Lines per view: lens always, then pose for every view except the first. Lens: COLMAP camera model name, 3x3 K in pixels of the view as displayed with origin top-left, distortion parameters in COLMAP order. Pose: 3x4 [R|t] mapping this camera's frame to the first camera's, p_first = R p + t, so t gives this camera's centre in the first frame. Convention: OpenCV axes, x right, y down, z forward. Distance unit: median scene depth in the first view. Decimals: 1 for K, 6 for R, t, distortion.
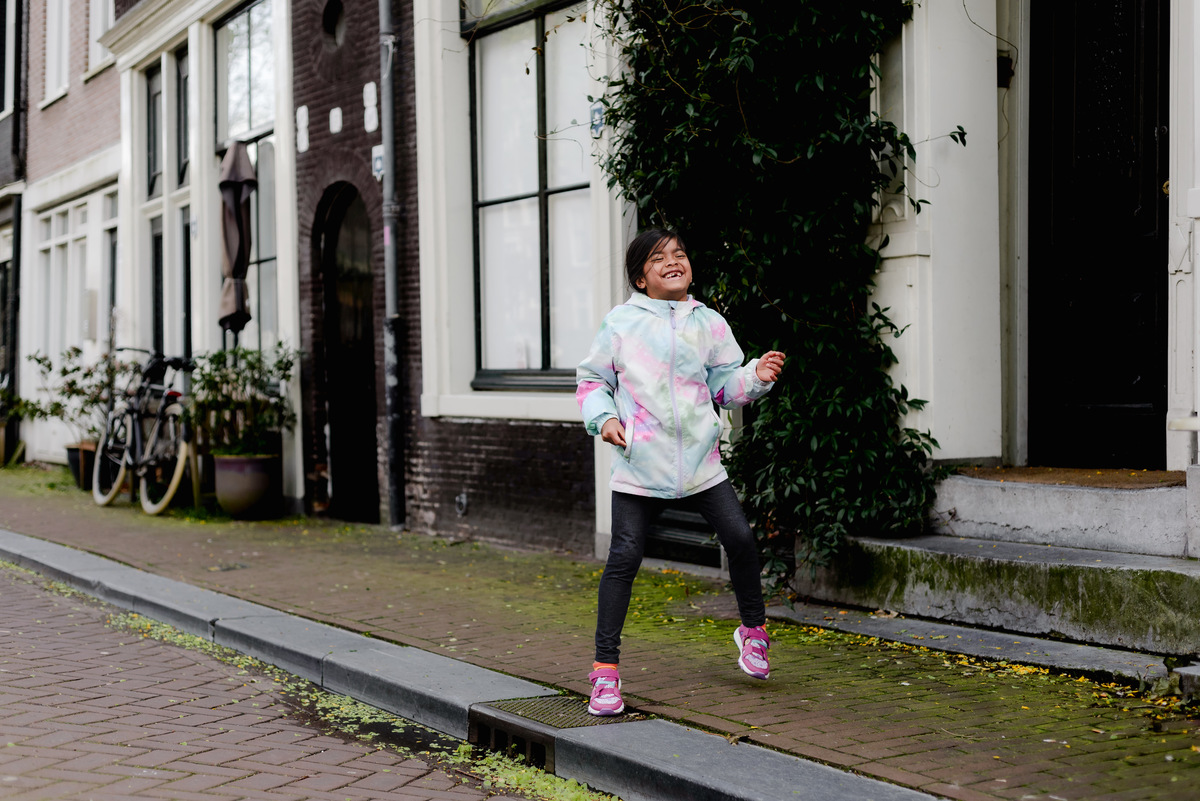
lens RADIAL K [[1758.9, 0, 600.0], [0, 1758.9, 400.5], [0, 0, 1]] dist [0.026406, -0.137030]
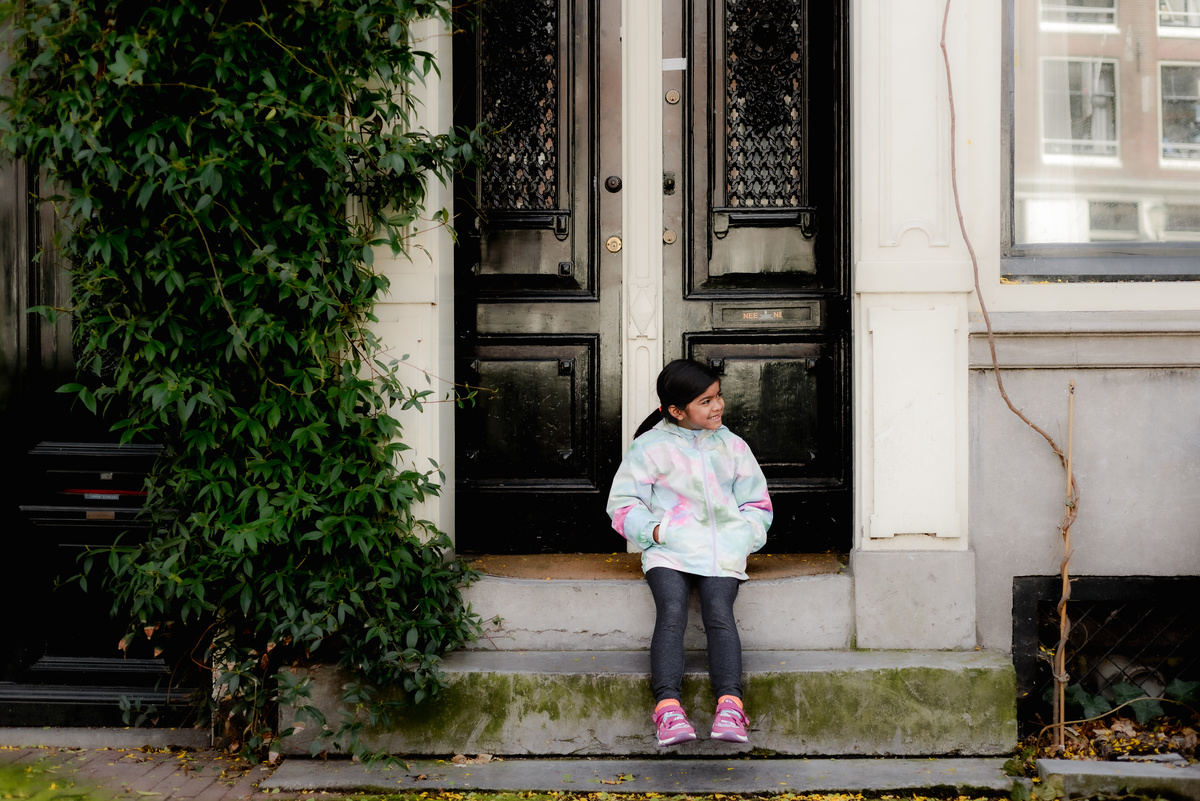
lens RADIAL K [[1758.9, 0, 600.0], [0, 1758.9, 400.5], [0, 0, 1]] dist [0.026406, -0.137030]
pose [[0.552397, 0.004513, 0.833569, -0.497237], [0.005785, 0.999941, -0.009248, -0.034471], [-0.833561, 0.009931, 0.552338, 0.545567]]
